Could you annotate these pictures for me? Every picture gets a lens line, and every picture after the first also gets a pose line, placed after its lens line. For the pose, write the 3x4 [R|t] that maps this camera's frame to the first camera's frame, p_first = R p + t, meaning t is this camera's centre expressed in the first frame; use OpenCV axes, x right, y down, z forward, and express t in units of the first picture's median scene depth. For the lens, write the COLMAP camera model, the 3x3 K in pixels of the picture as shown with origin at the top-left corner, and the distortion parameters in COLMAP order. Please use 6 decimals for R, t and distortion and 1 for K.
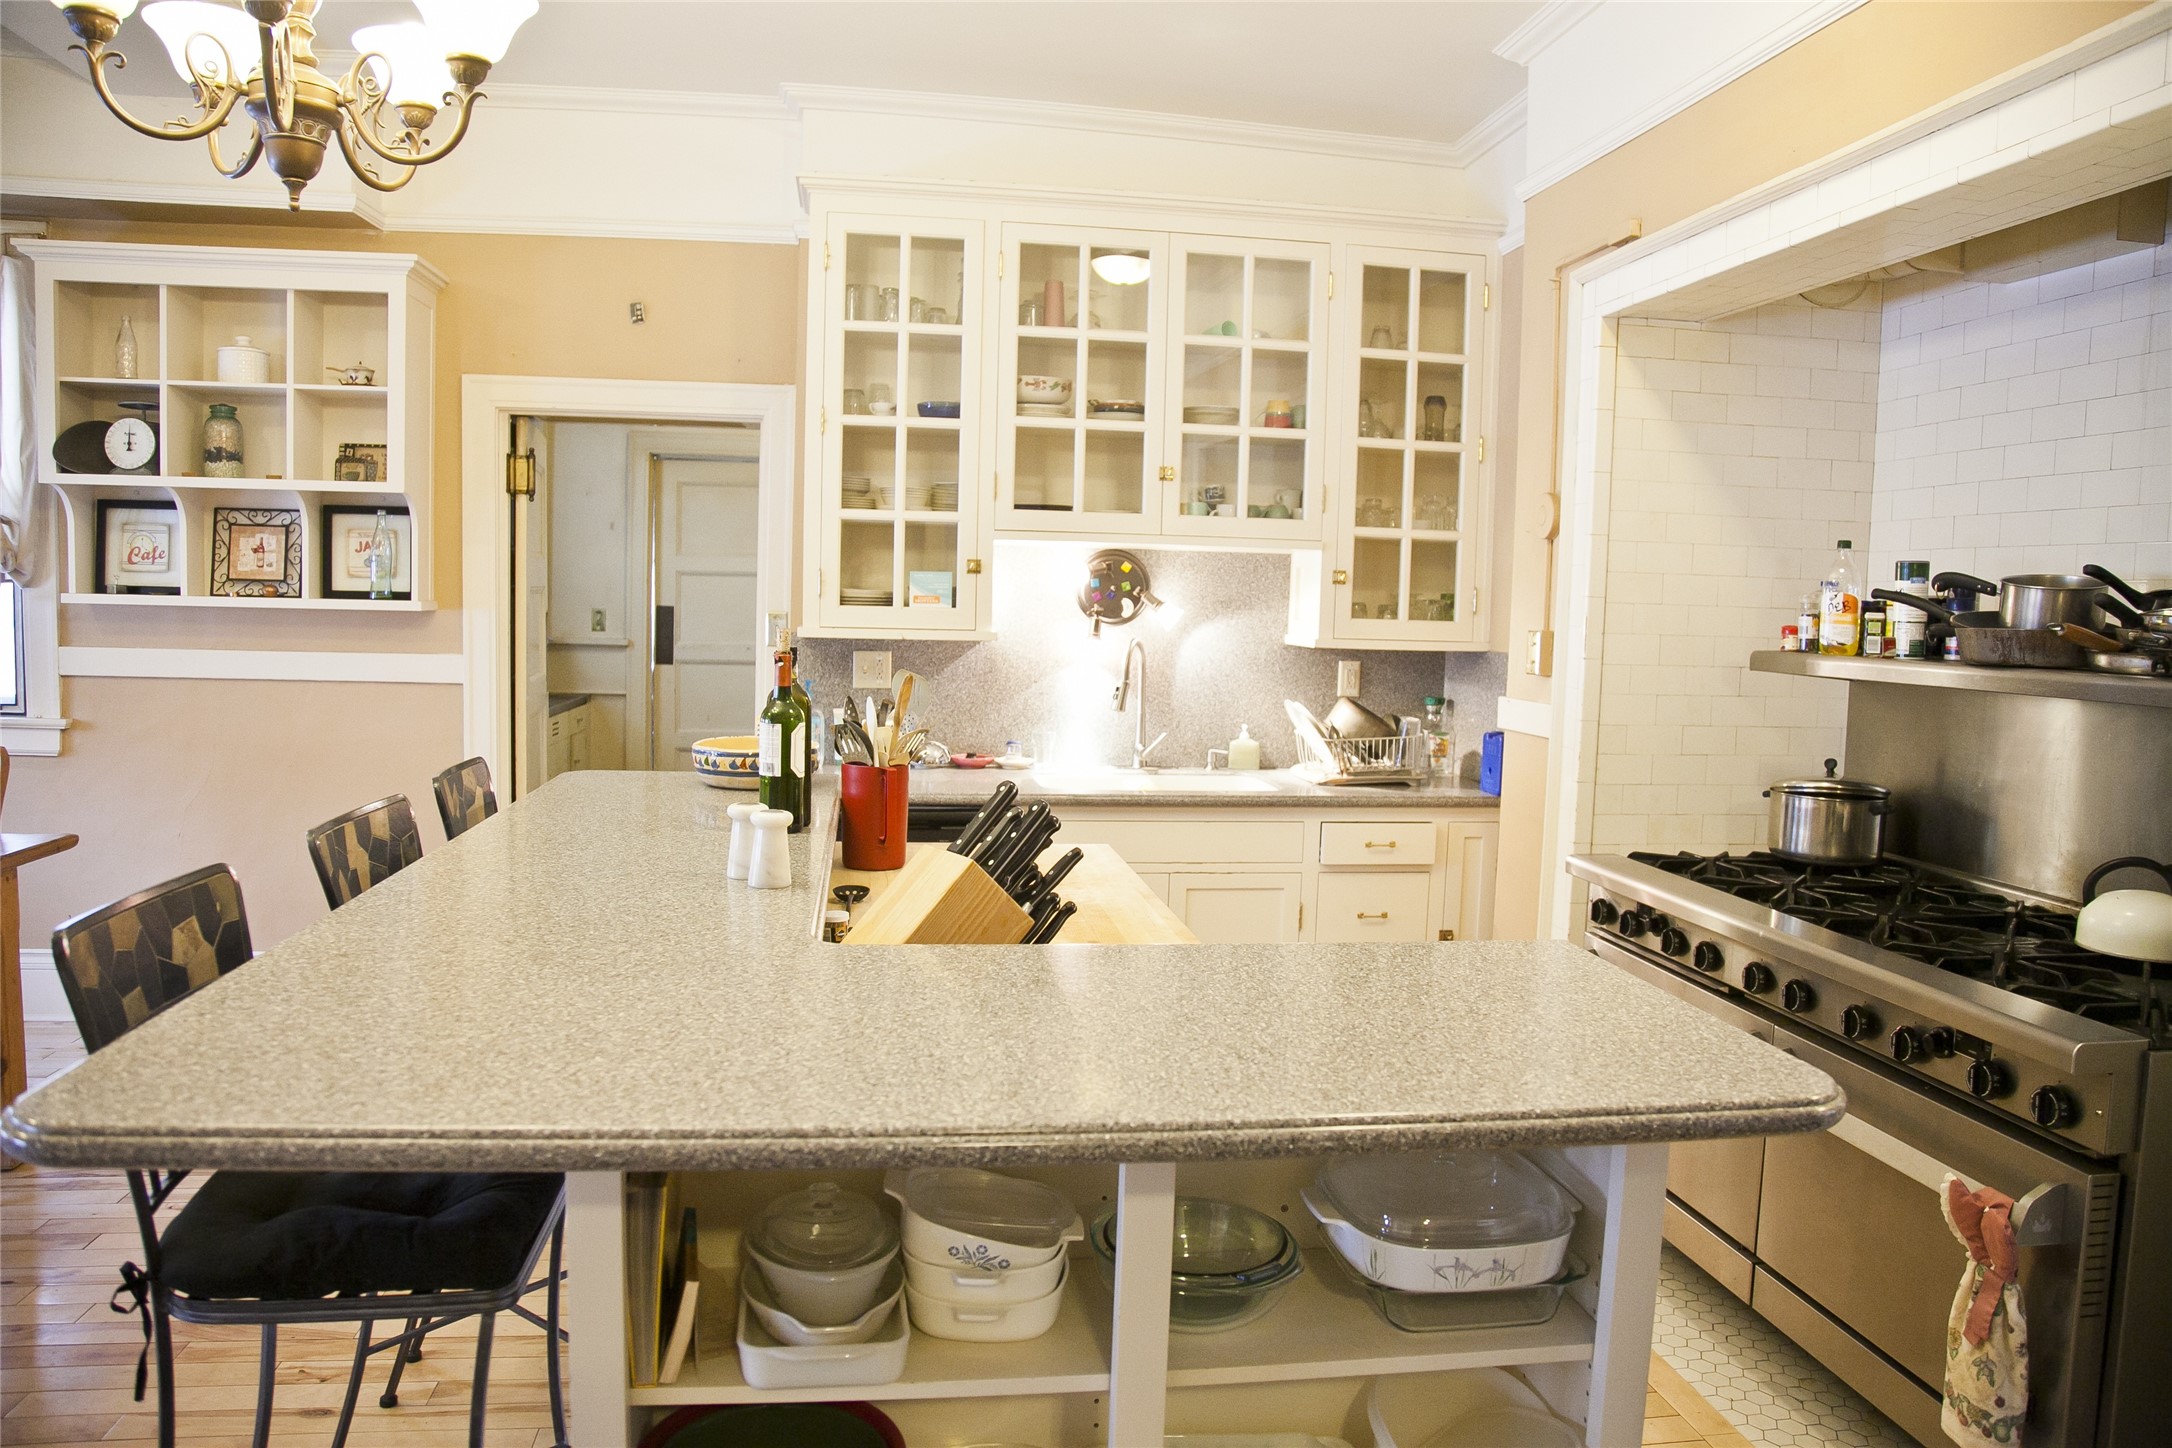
lens RADIAL K [[1485.4, 0, 1075.1], [0, 1485.4, 716.6], [0, 0, 1]] dist [-0.128707, 0.072509]
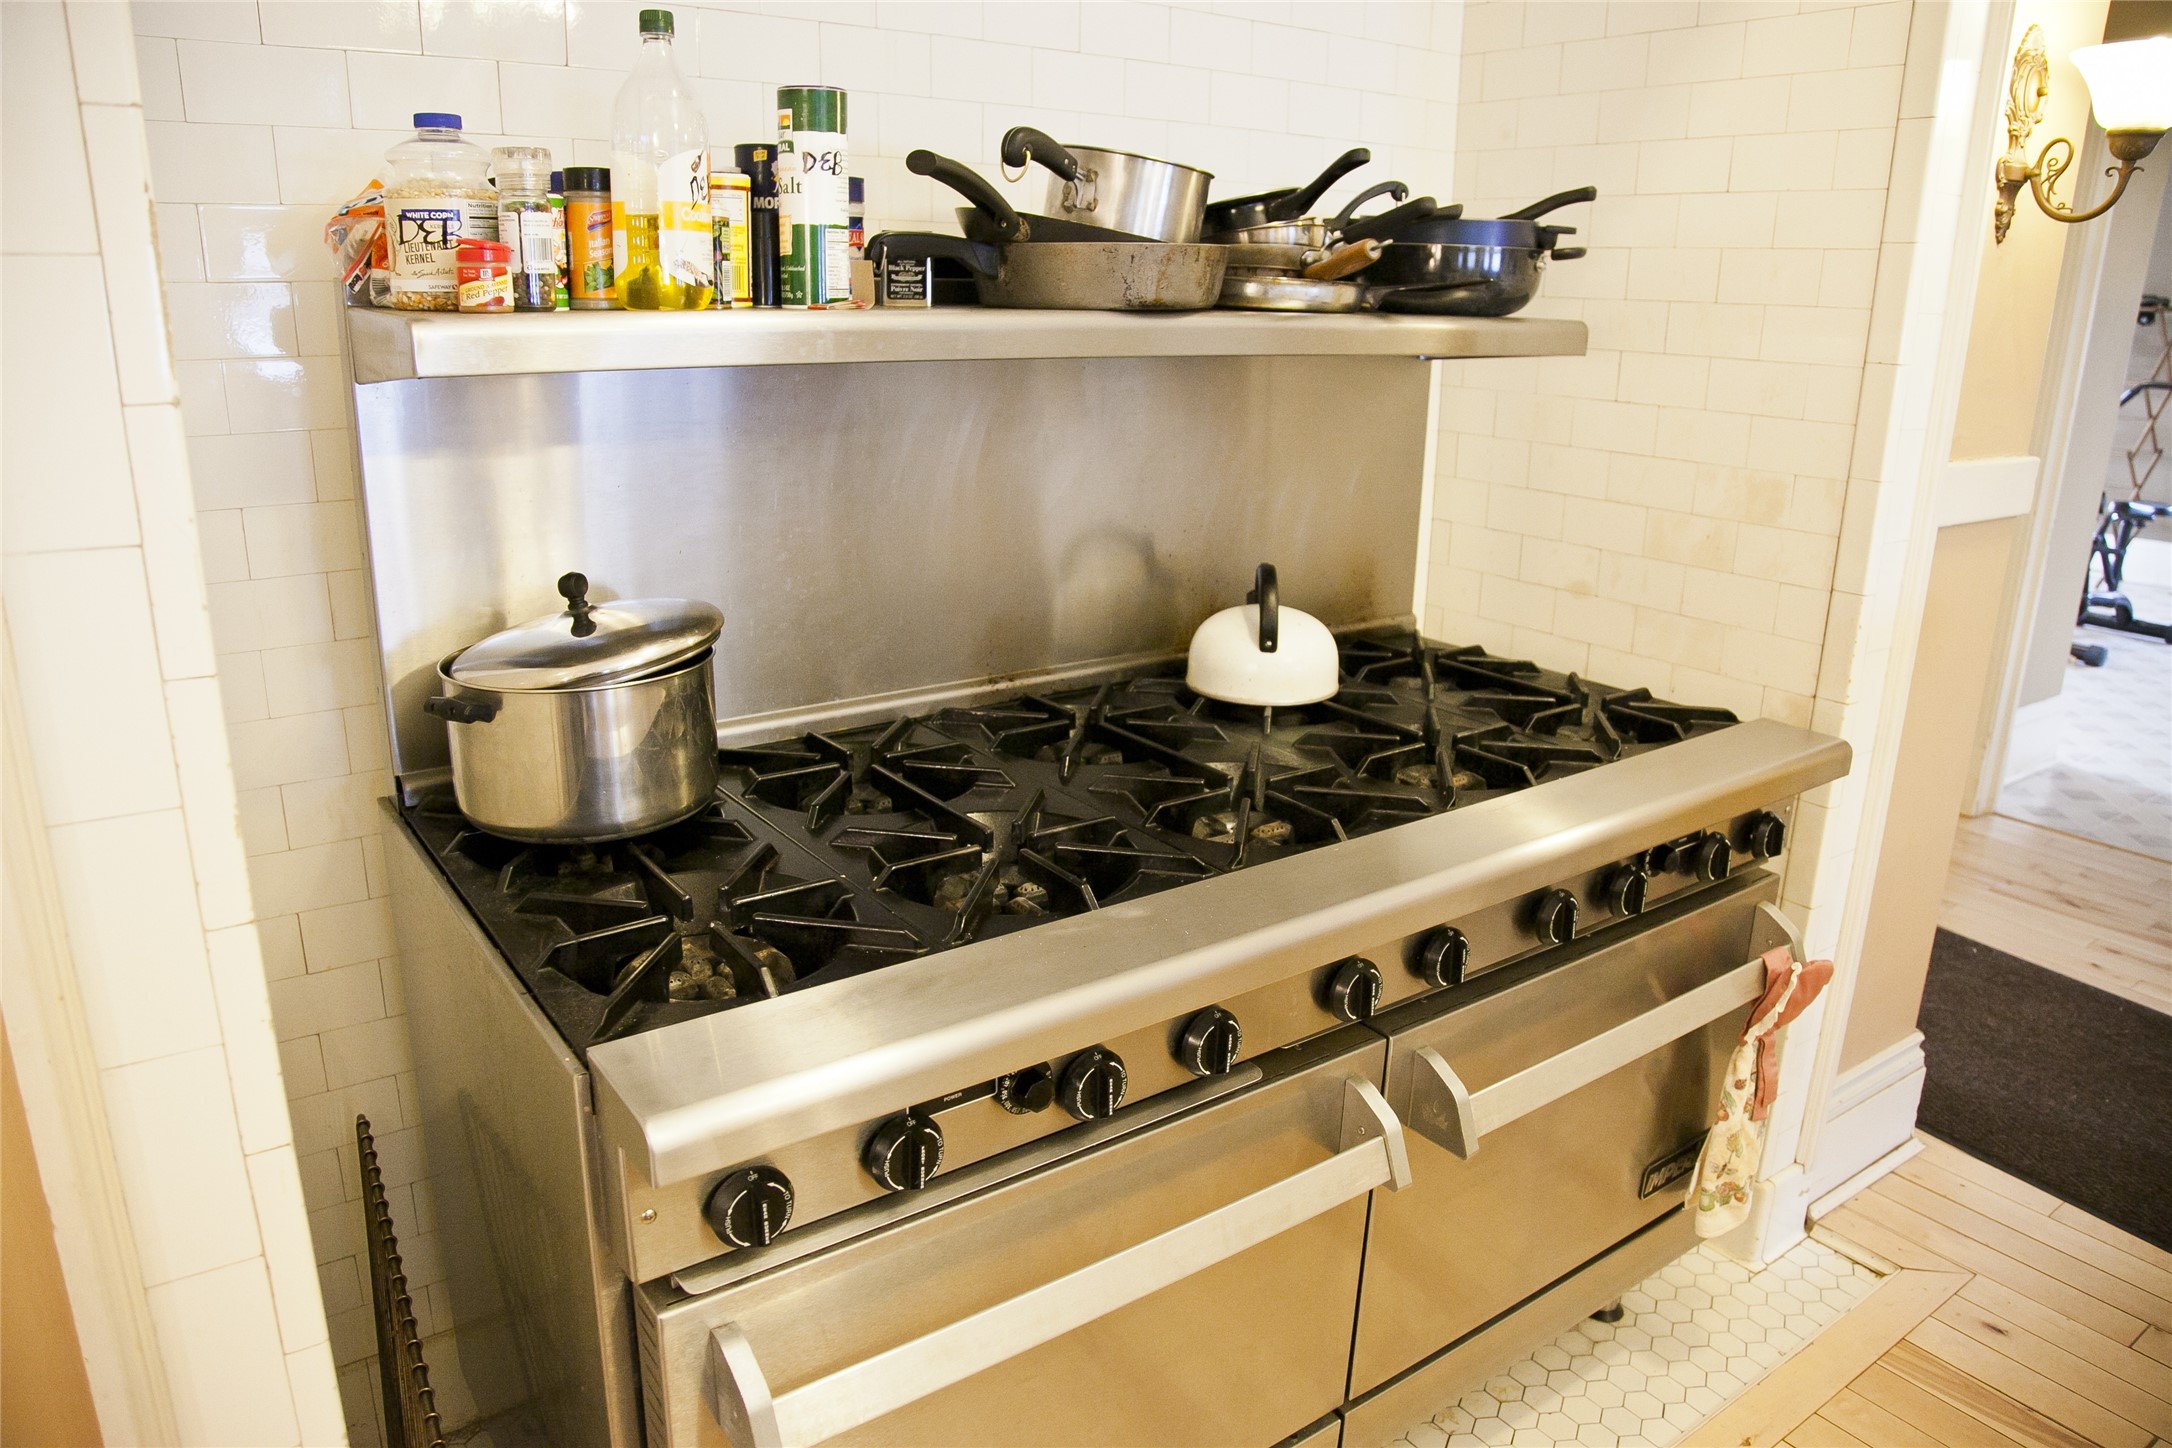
lens RADIAL K [[1485.4, 0, 1075.1], [0, 1485.4, 716.6], [0, 0, 1]] dist [-0.128707, 0.072509]
pose [[-0.458861, -0.288641, 0.840317, 0.087874], [0.038970, 0.938314, 0.343582, -0.049164], [-0.887653, 0.190404, -0.419307, 0.764967]]
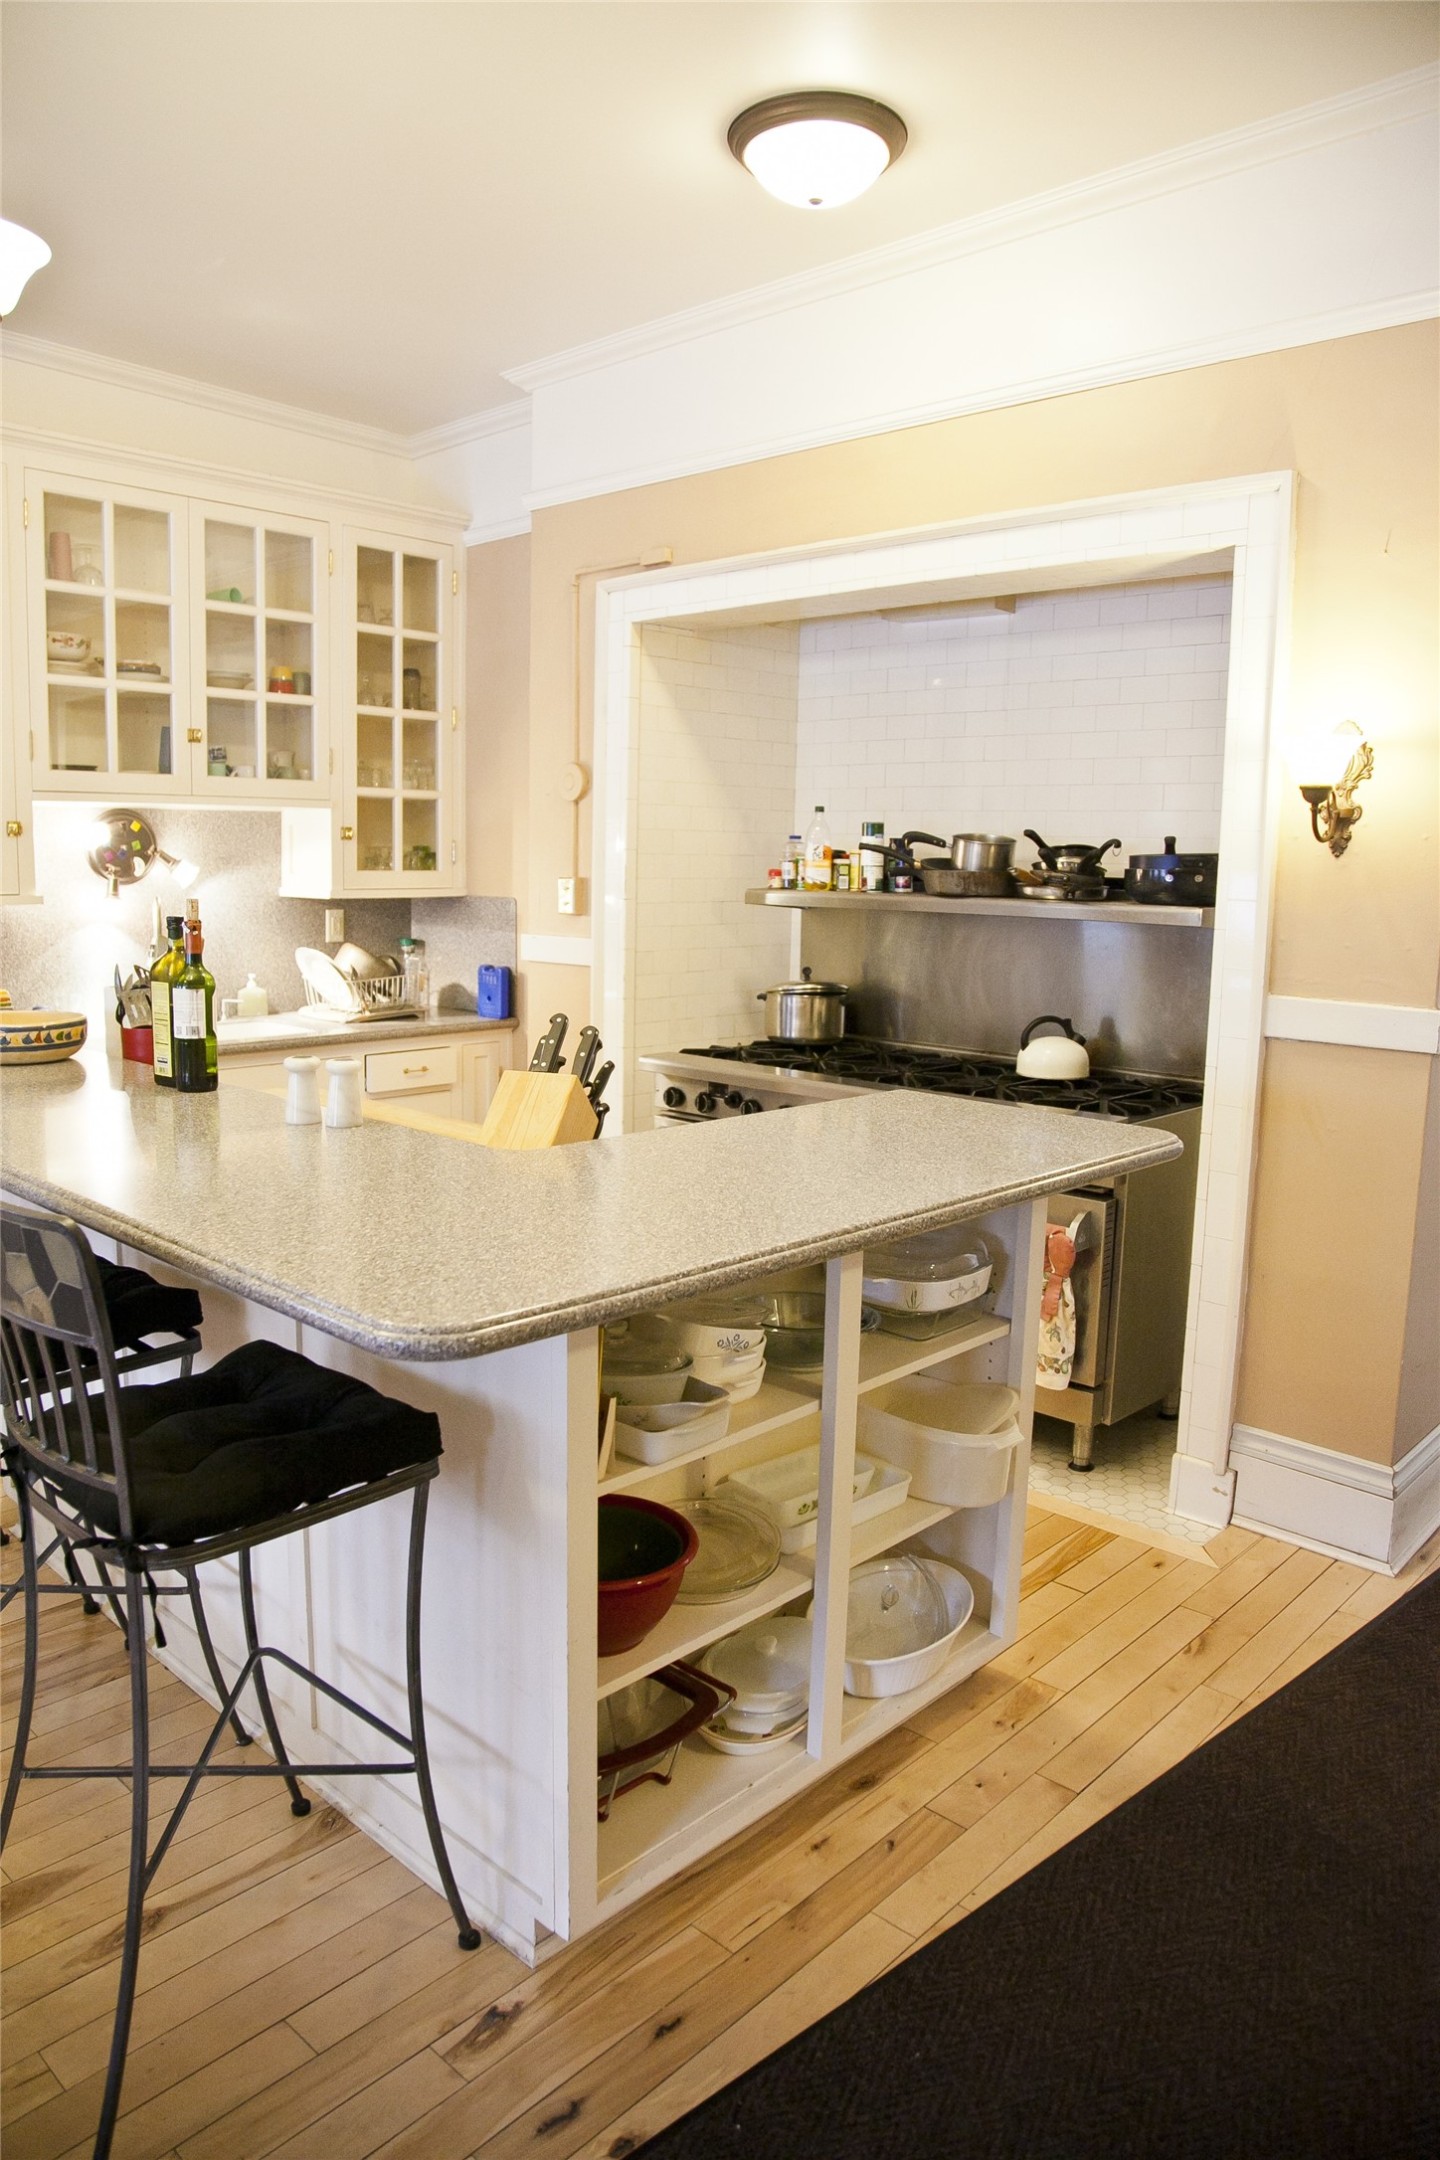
lens RADIAL K [[1477.2, 0, 720.0], [0, 1477.2, 1080.0], [0, 0, 1]] dist [-0.128707, 0.072509]
pose [[0.781603, -0.106162, 0.614676, -0.301805], [0.053626, 0.993199, 0.103348, -0.009904], [-0.621467, -0.047815, 0.781980, -0.029878]]
